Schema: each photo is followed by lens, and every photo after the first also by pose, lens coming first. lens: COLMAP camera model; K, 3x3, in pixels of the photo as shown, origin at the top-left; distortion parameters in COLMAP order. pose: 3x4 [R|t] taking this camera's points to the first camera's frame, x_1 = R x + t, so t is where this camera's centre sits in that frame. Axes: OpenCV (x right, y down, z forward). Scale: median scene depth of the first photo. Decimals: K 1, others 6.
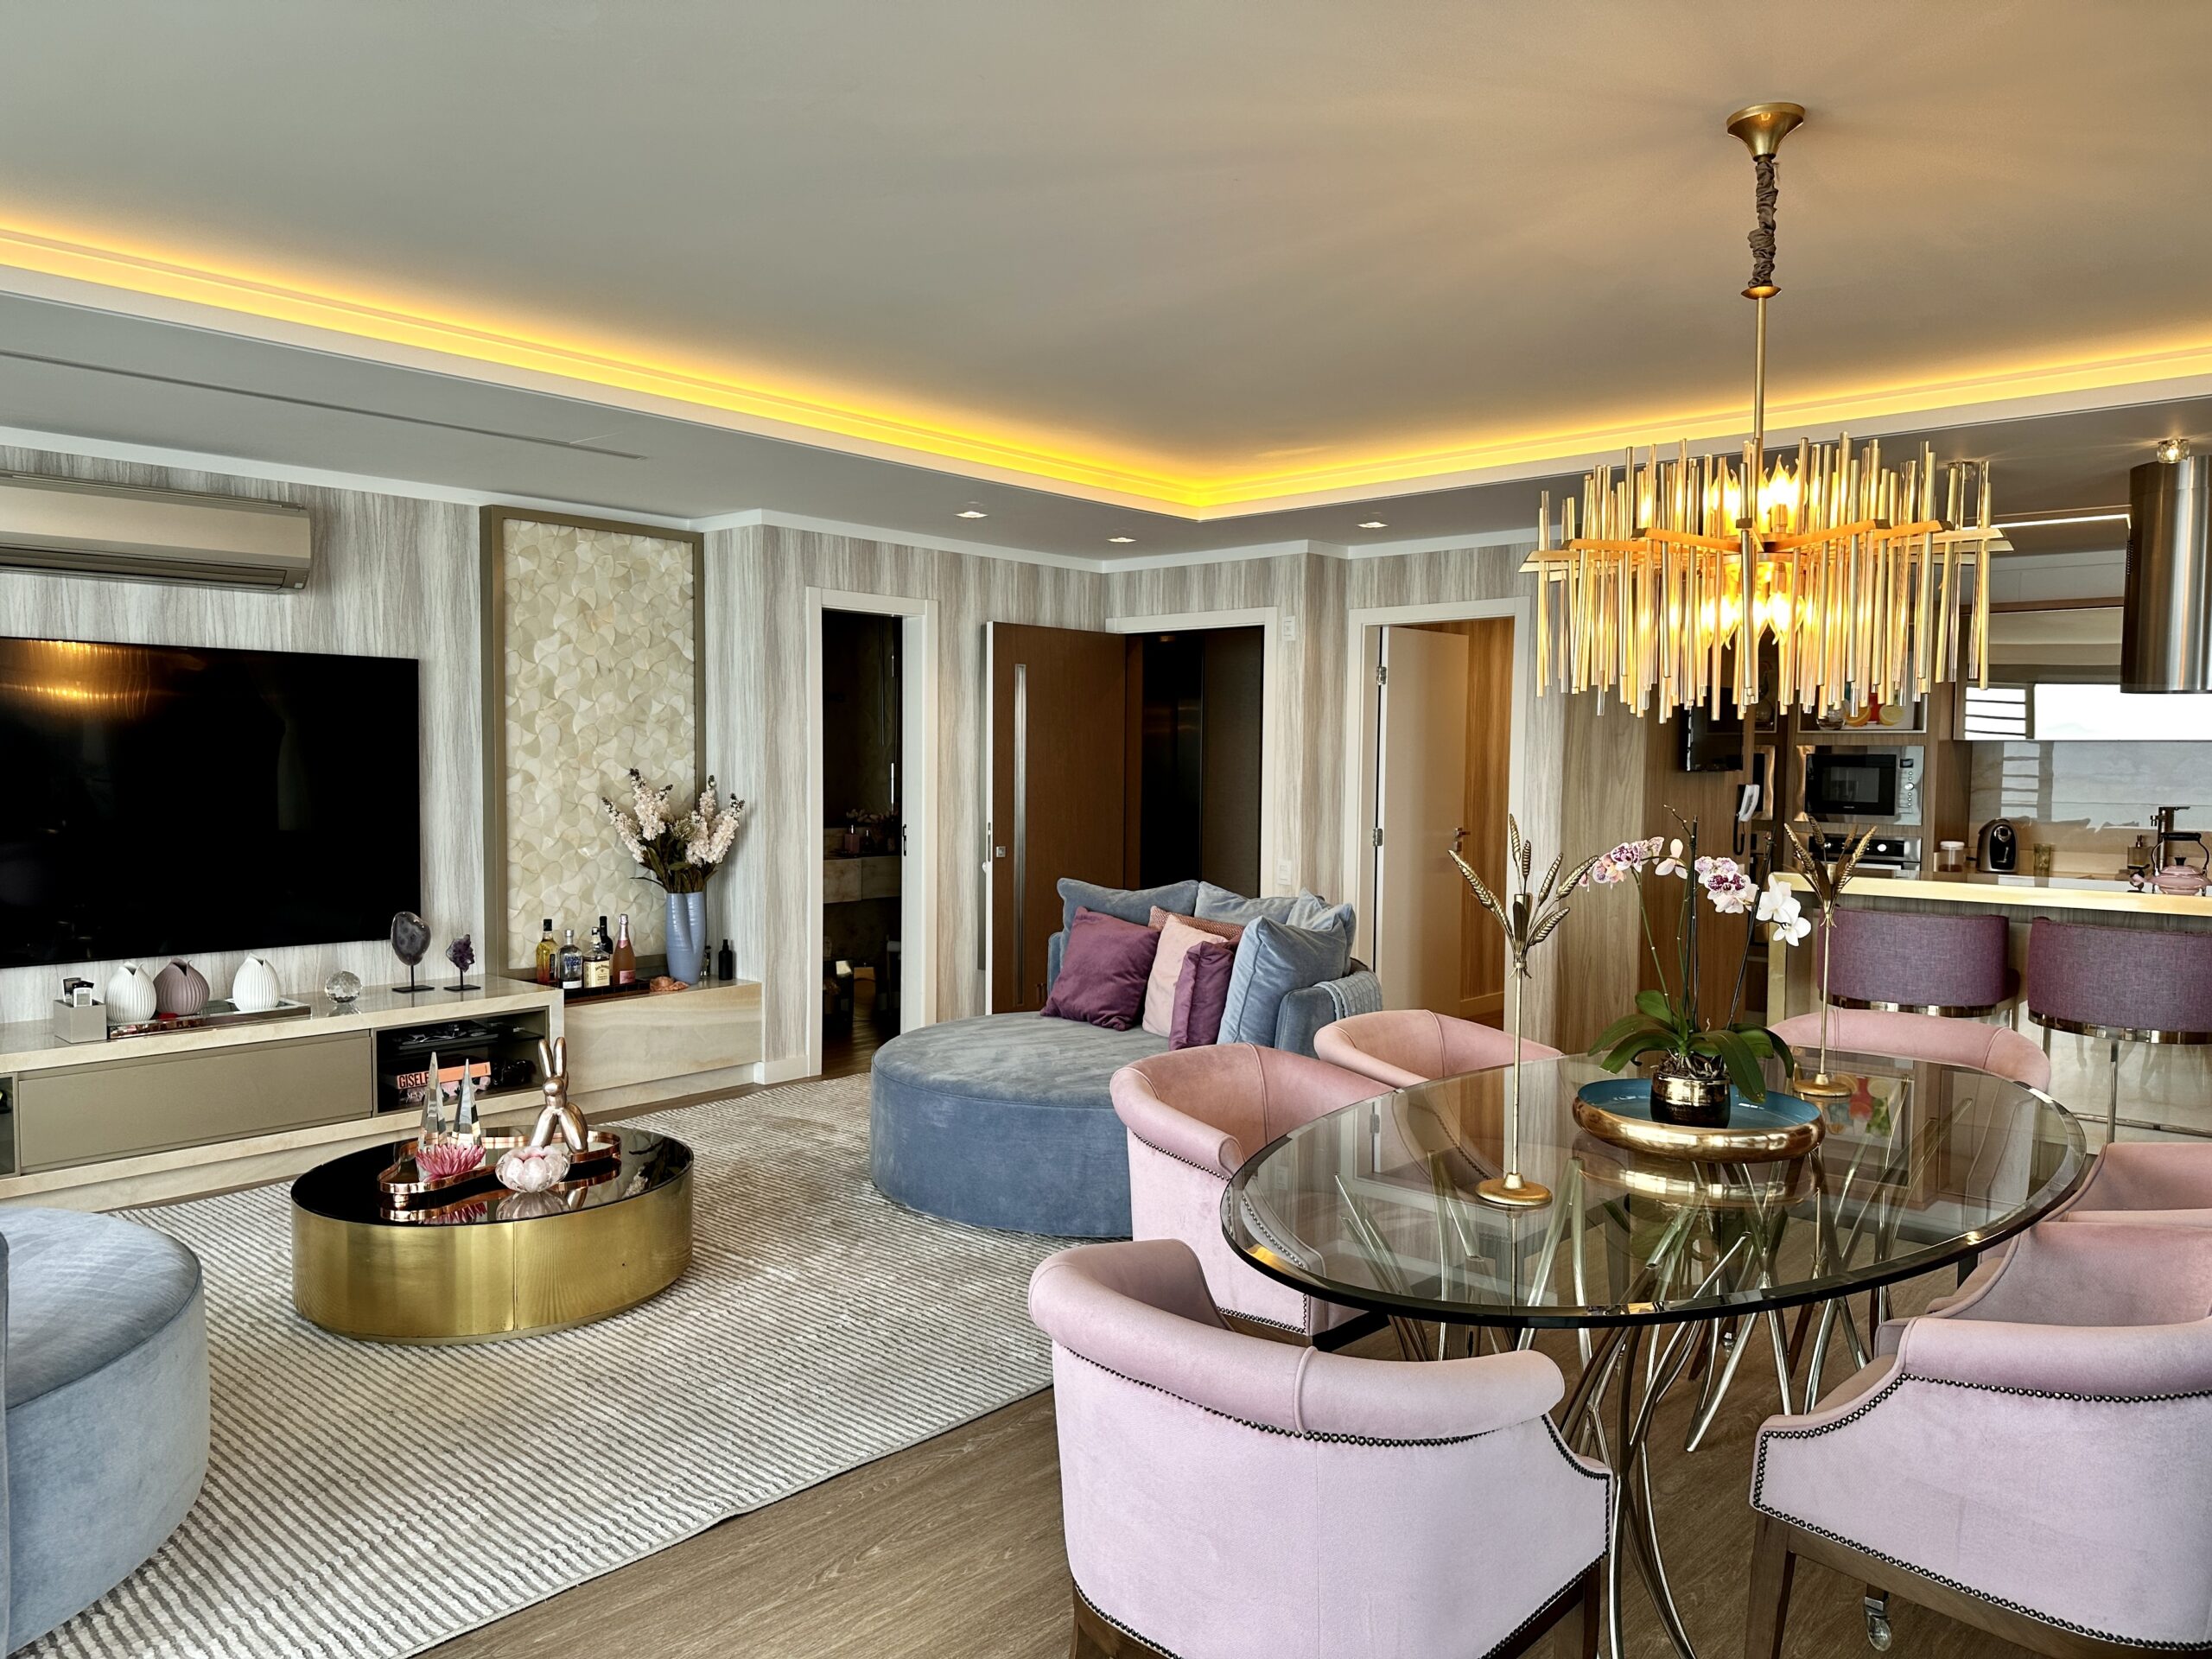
lens RADIAL K [[1548.6, 0, 1116.5], [0, 1548.6, 833.5], [0, 0, 1]] dist [0.132395, -0.190334]
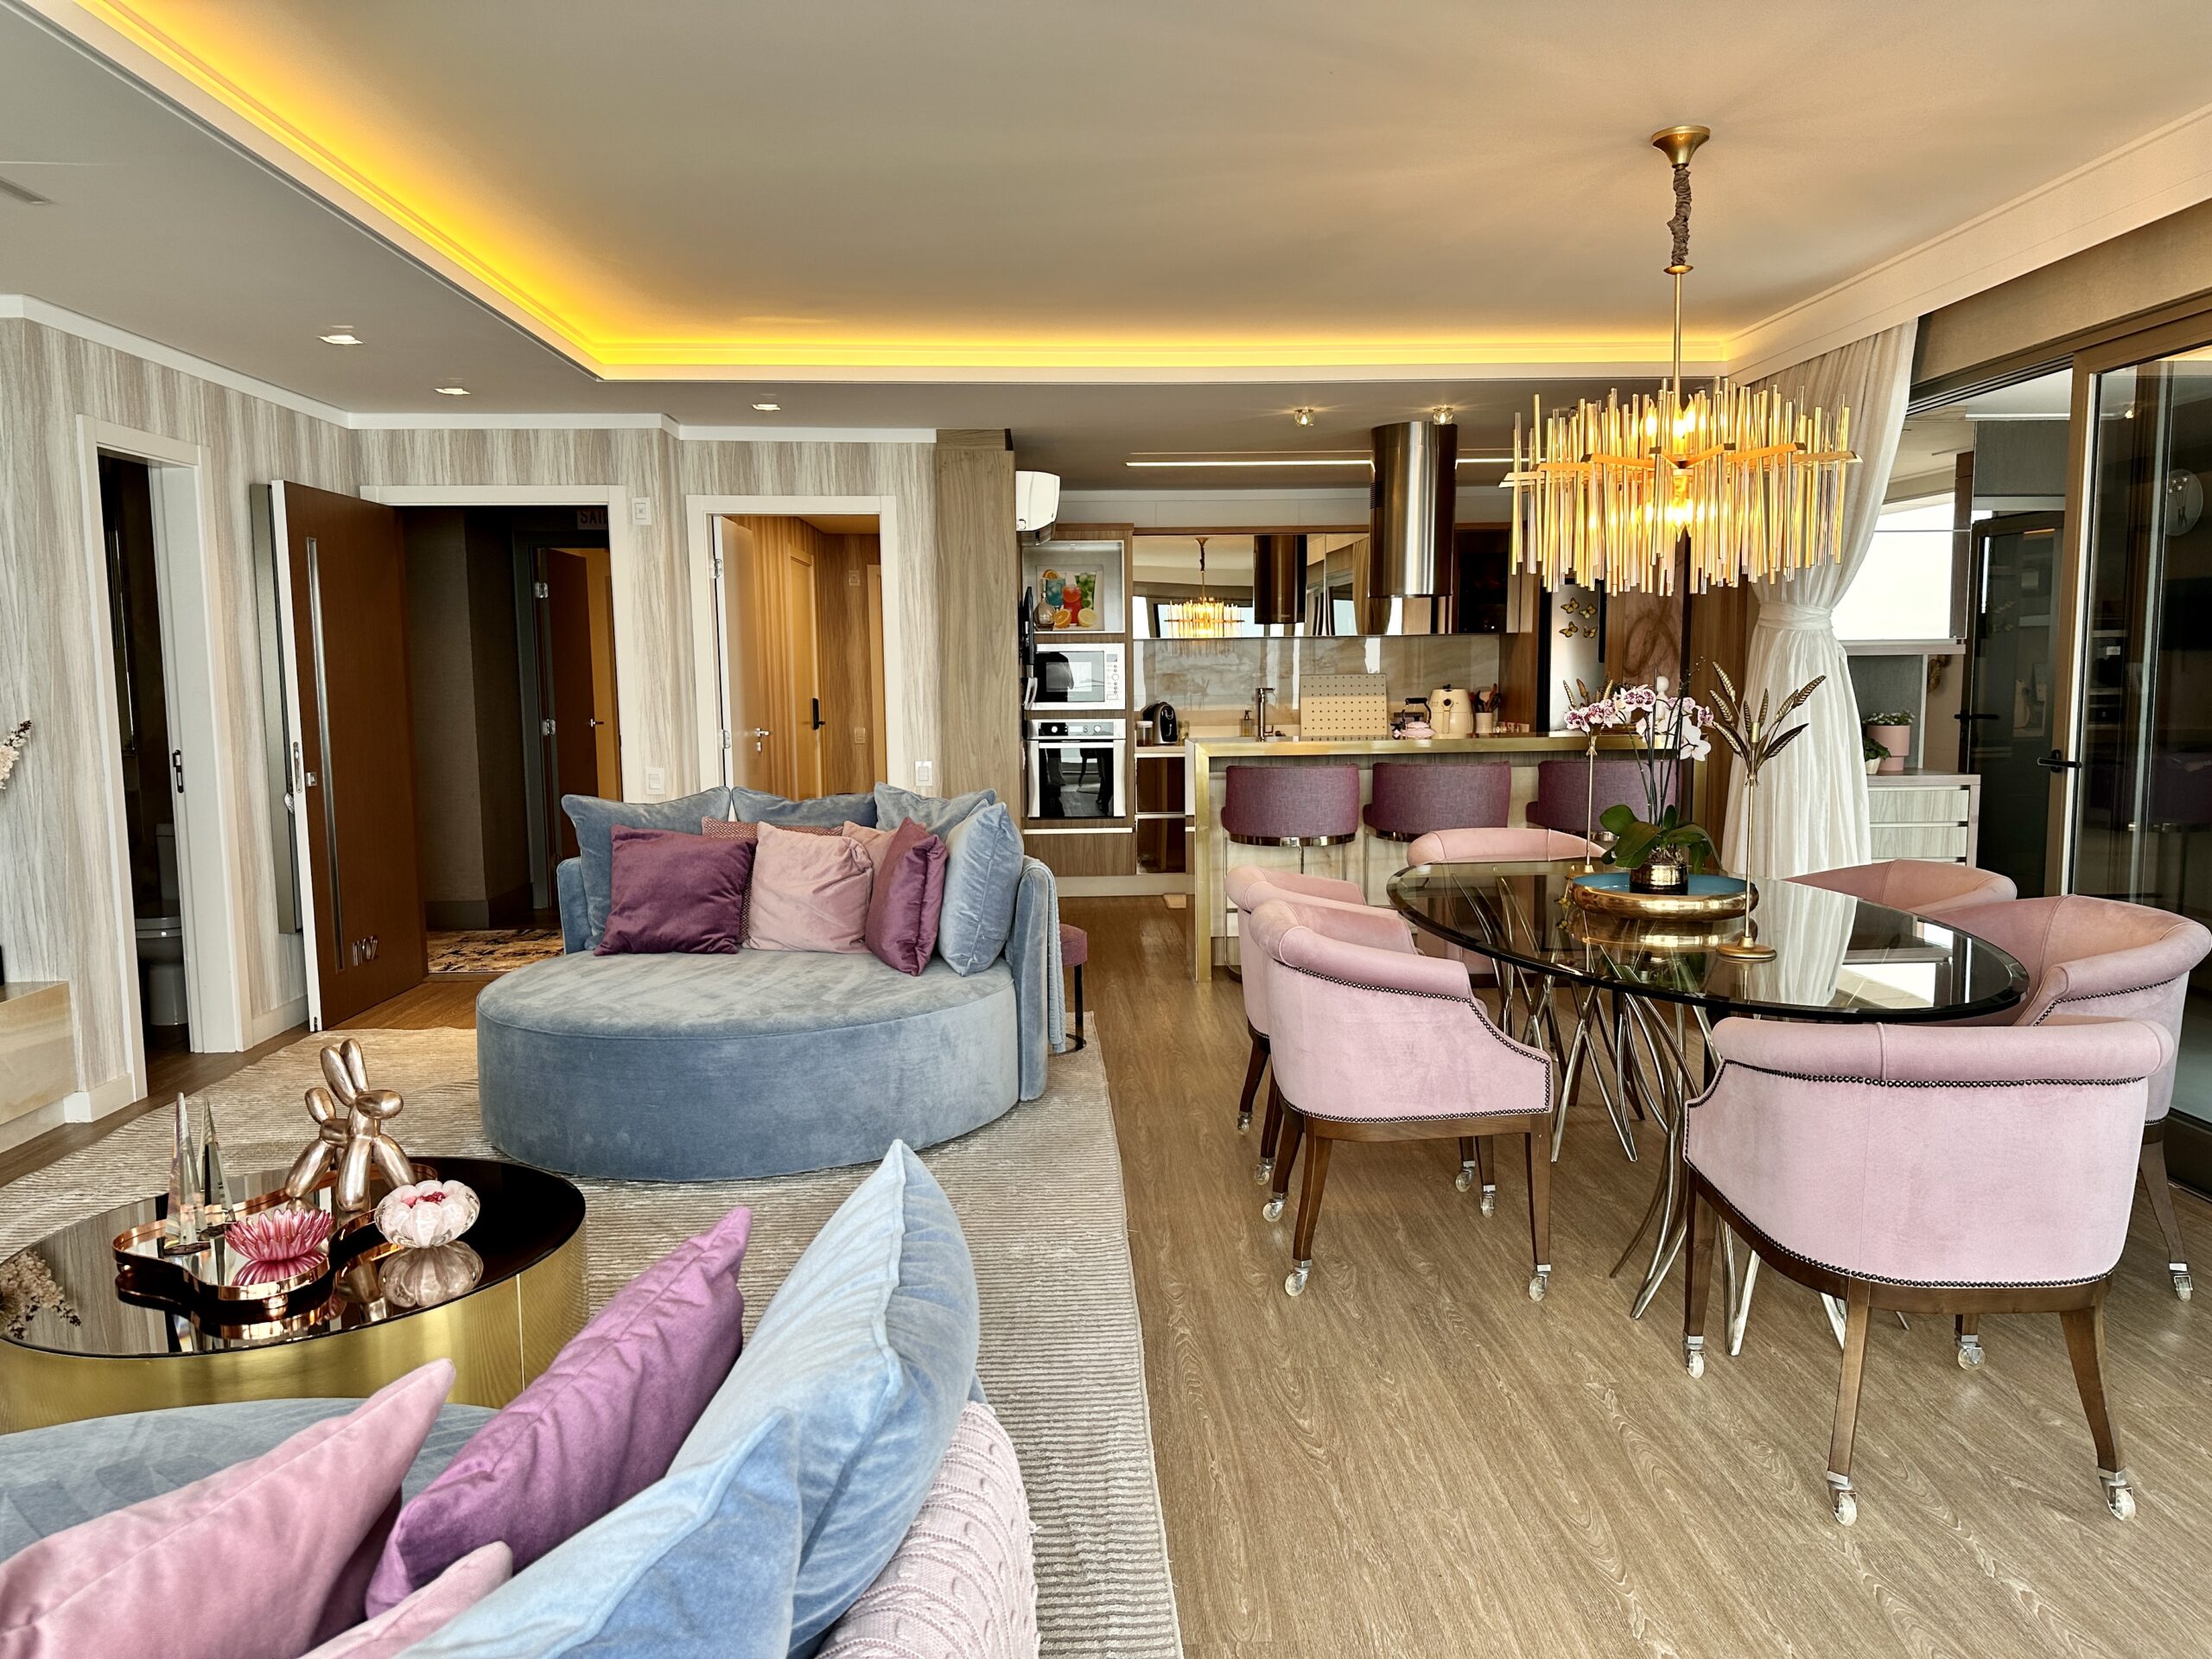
lens RADIAL K [[1548.6, 0, 1116.5], [0, 1548.6, 833.5], [0, 0, 1]] dist [0.132395, -0.190334]
pose [[0.708705, -0.091022, 0.699609, -0.389871], [0.054228, 0.995737, 0.074617, 0.001994], [-0.703418, -0.014943, 0.710619, 0.167603]]
